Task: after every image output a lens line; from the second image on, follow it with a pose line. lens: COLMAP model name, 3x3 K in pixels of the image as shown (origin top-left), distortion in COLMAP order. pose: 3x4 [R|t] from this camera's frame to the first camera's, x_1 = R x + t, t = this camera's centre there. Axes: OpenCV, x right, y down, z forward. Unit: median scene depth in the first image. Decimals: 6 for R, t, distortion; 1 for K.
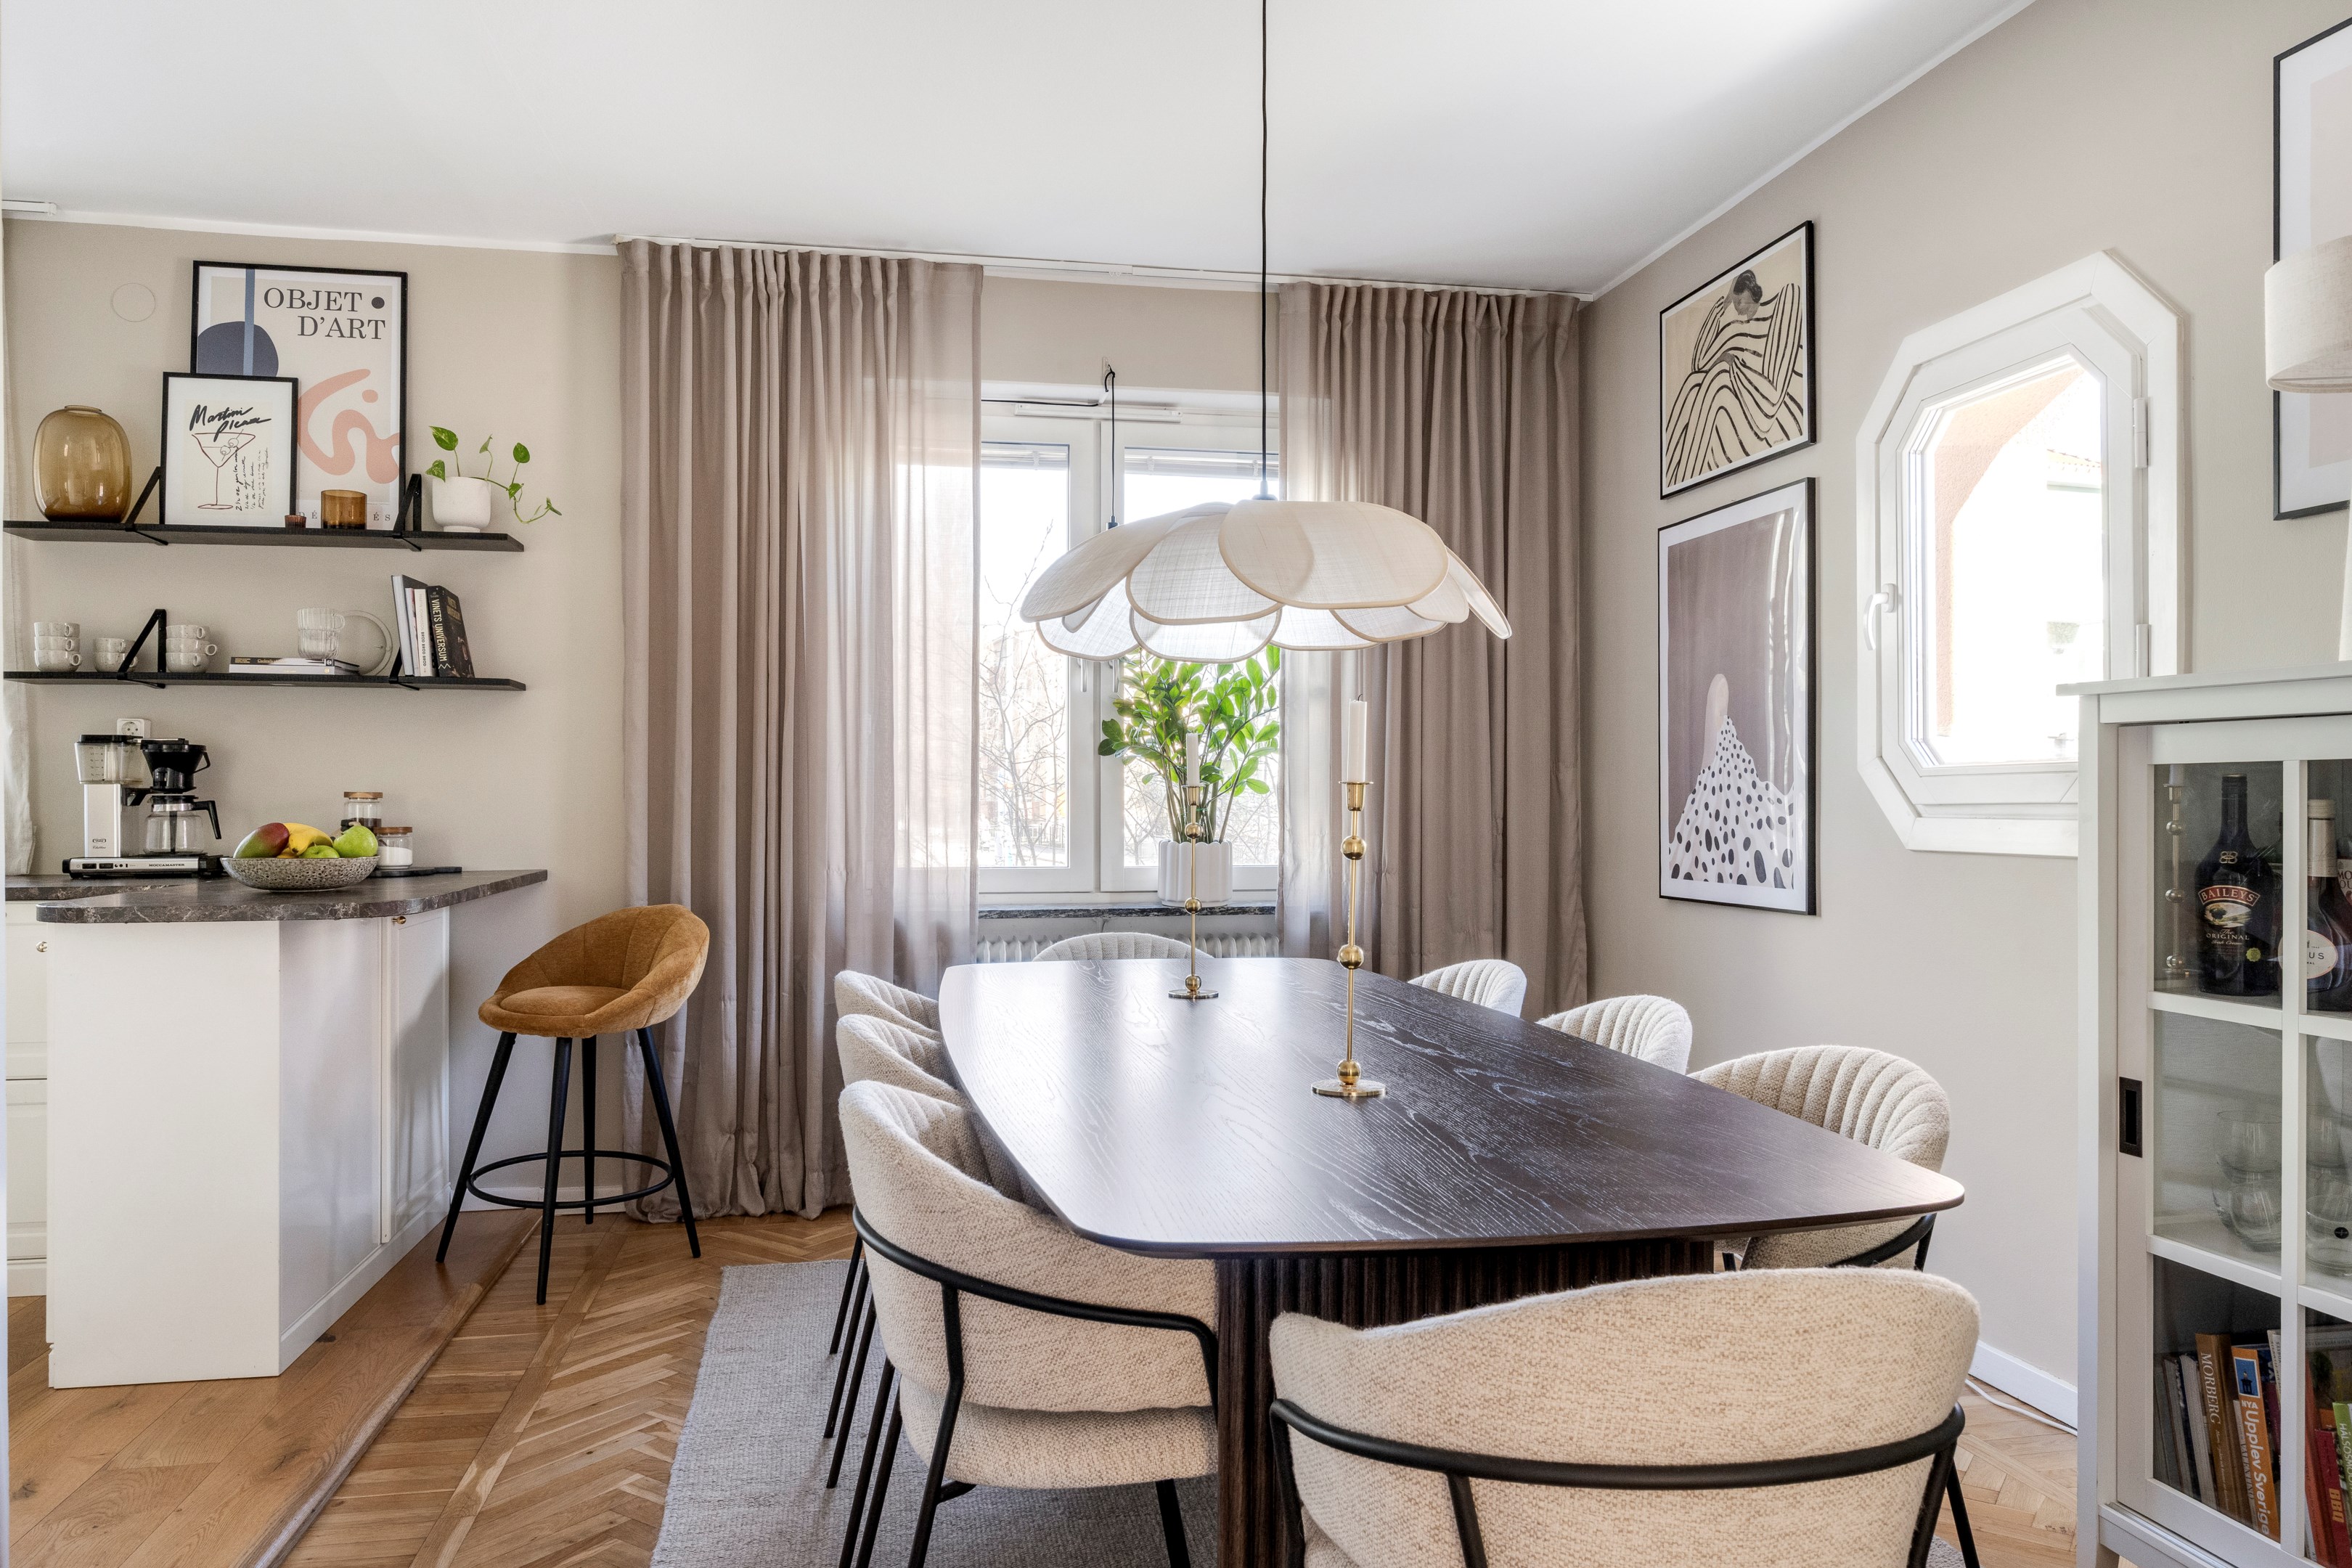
lens RADIAL K [[1604.5, 0, 1162.1], [0, 1604.5, 789.4], [0, 0, 1]] dist [0.001220, -0.001816]
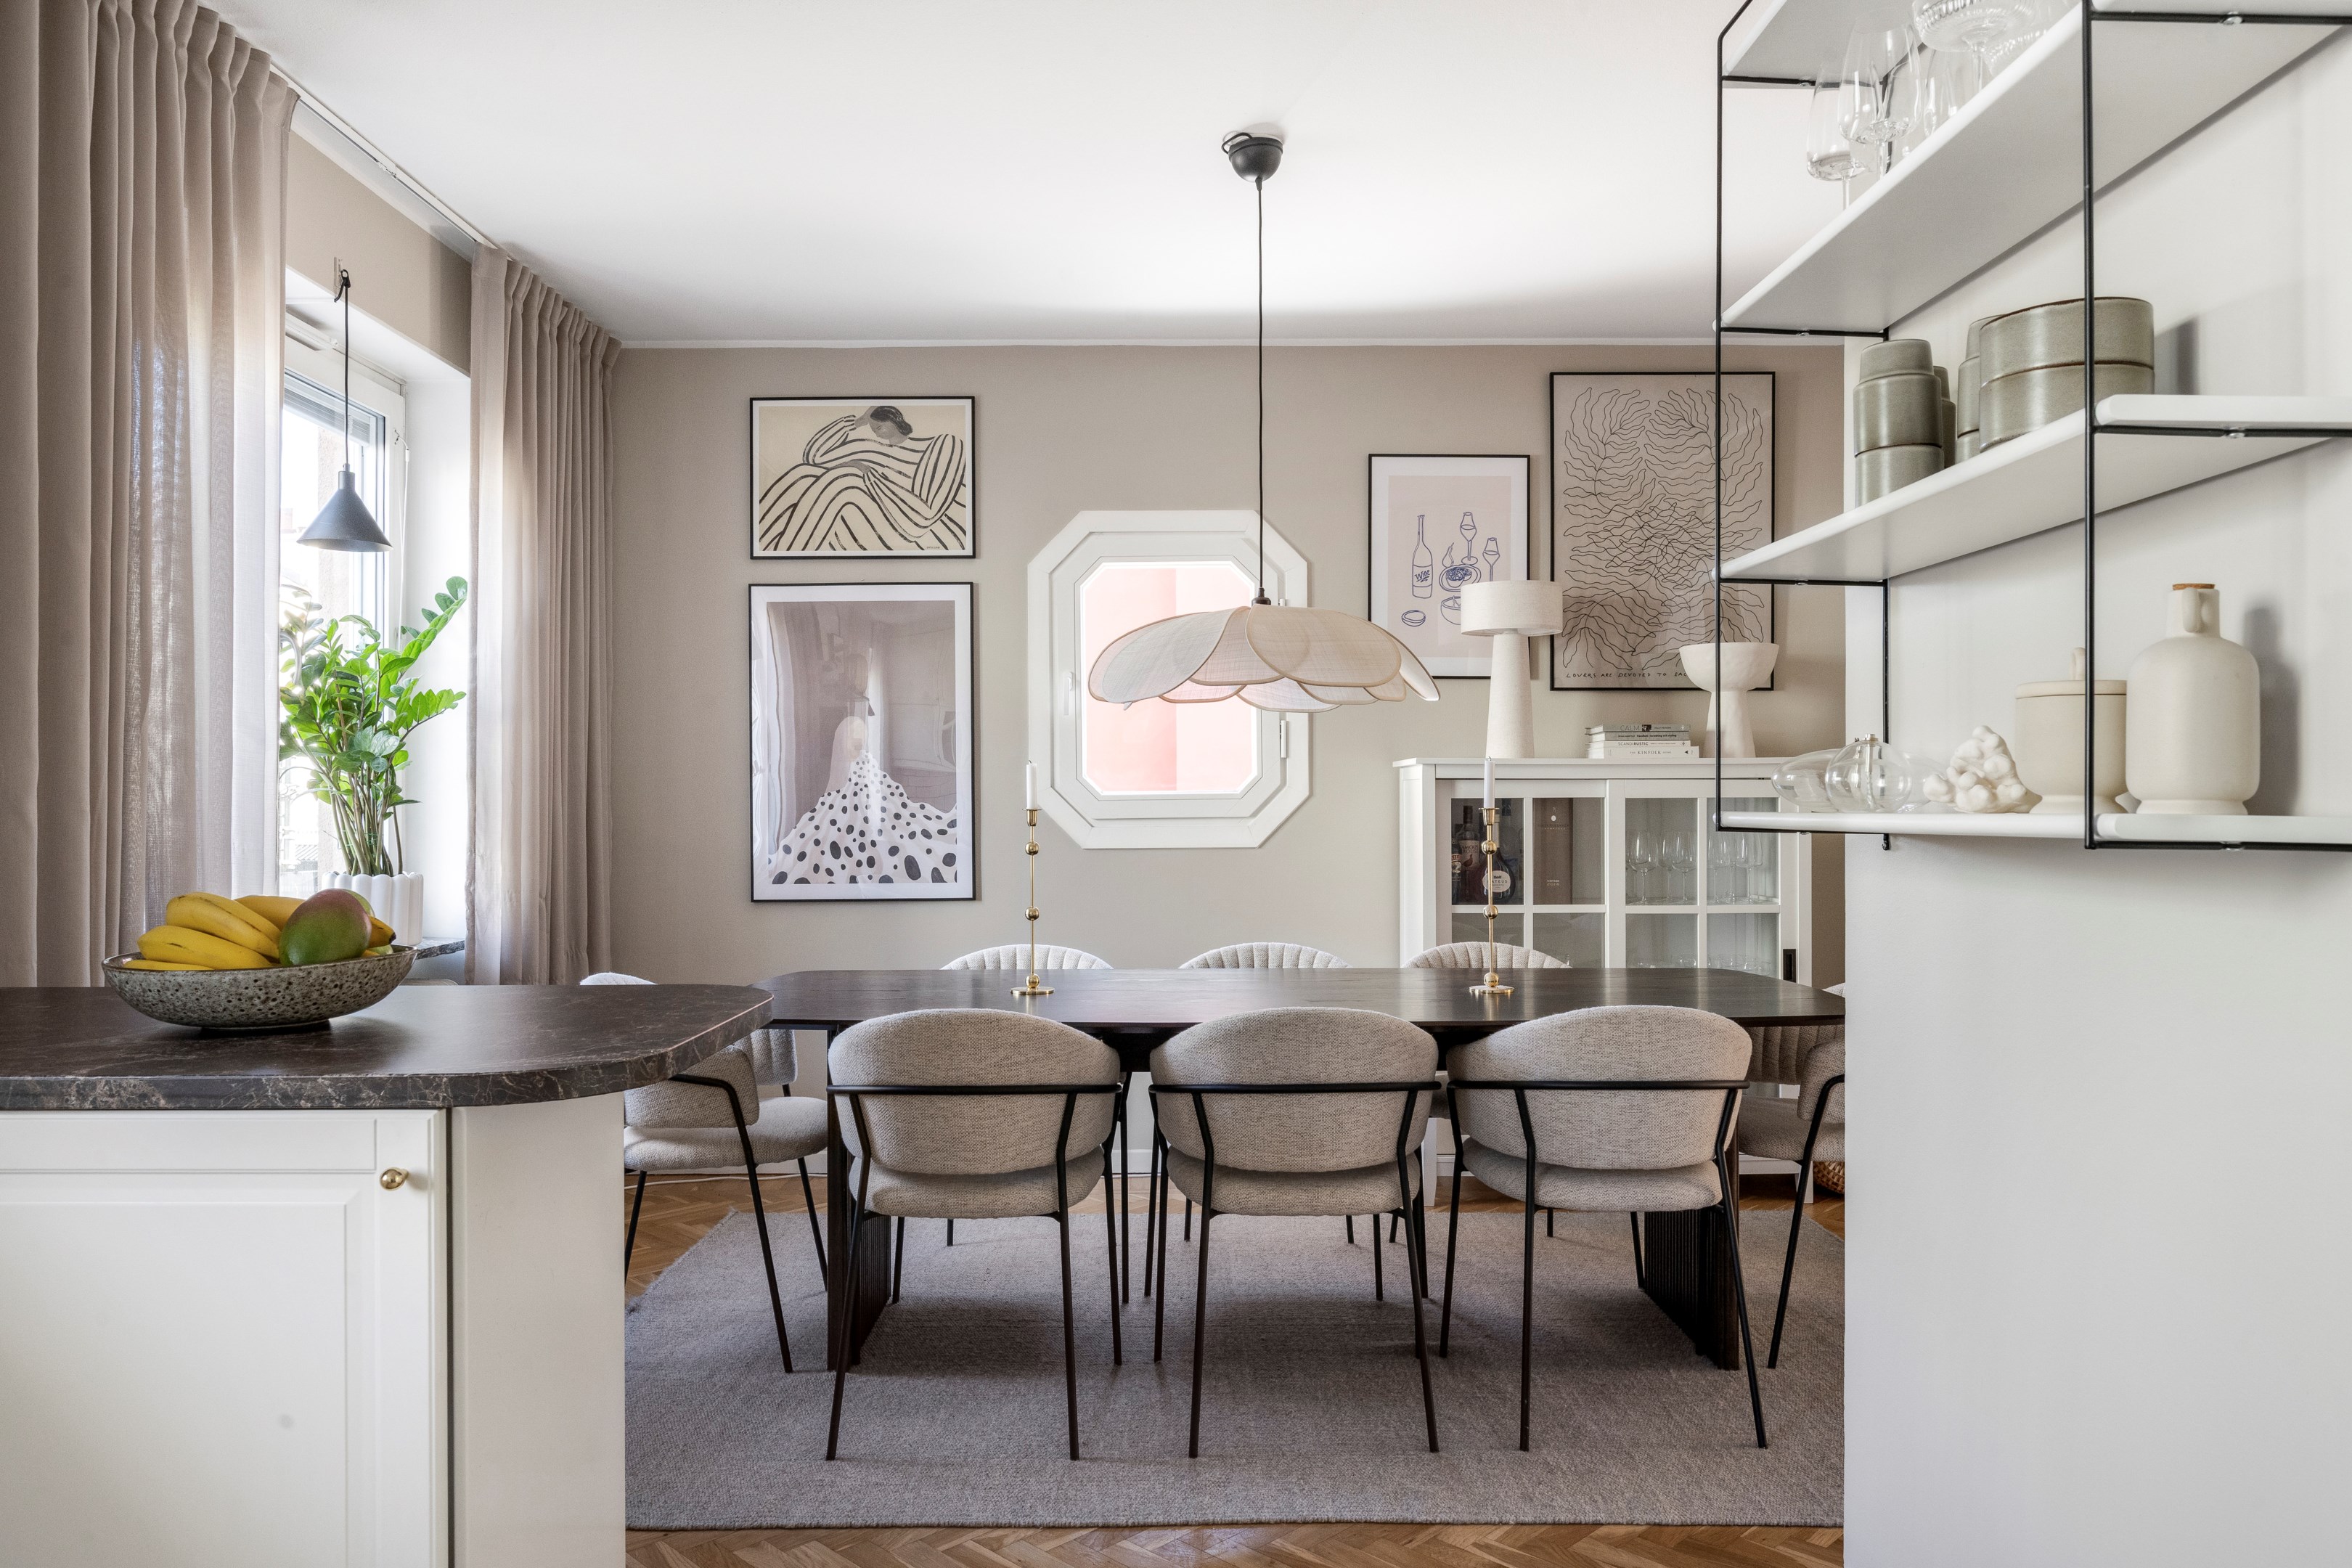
lens RADIAL K [[1604.5, 0, 1166.8], [0, 1604.5, 790.3], [0, 0, 1]] dist [0.001220, -0.001816]
pose [[0.188373, 0.006920, 0.982073, -0.815156], [-0.000784, 0.999976, -0.006896, -0.005759], [-0.982097, 0.000529, 0.188373, 0.512832]]
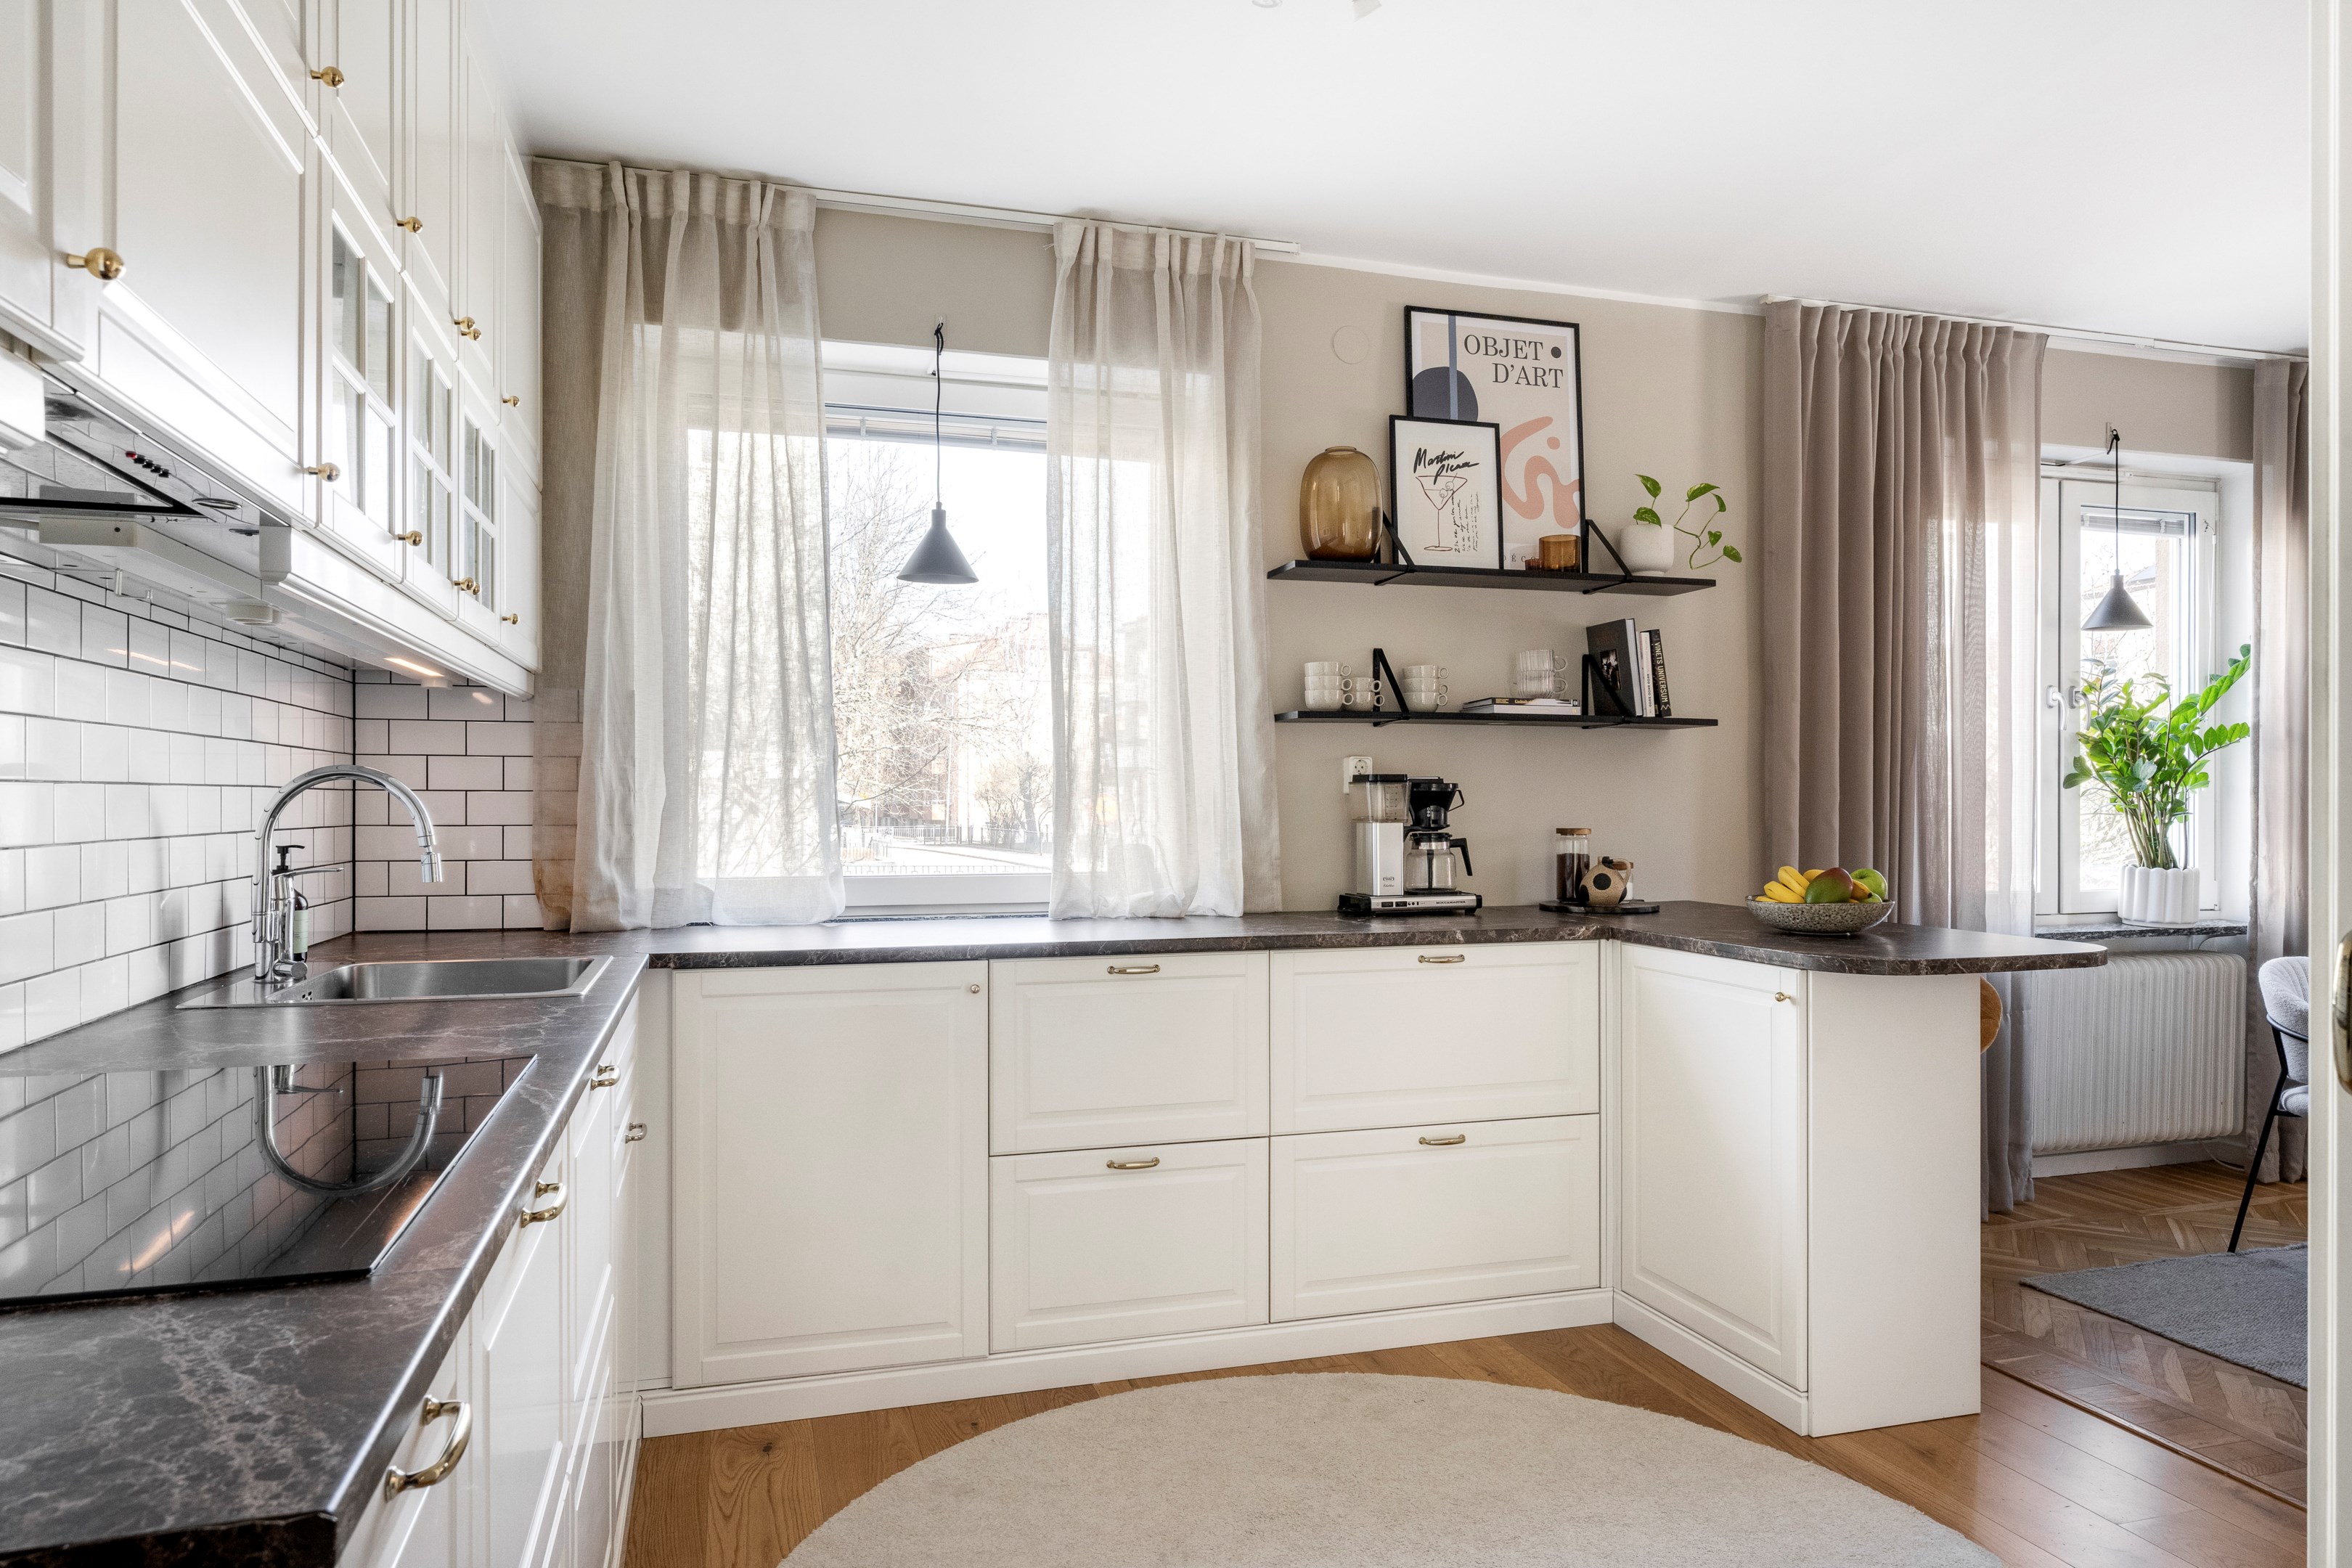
lens RADIAL K [[1457.2, 0, 1177.6], [0, 1457.2, 793.4], [0, 0, 1]] dist [0.000330, 0.000280]
pose [[0.993343, -0.001269, 0.115186, -0.871758], [0.001171, 0.999999, 0.000922, -0.022367], [-0.115187, -0.000781, 0.993344, 0.103343]]
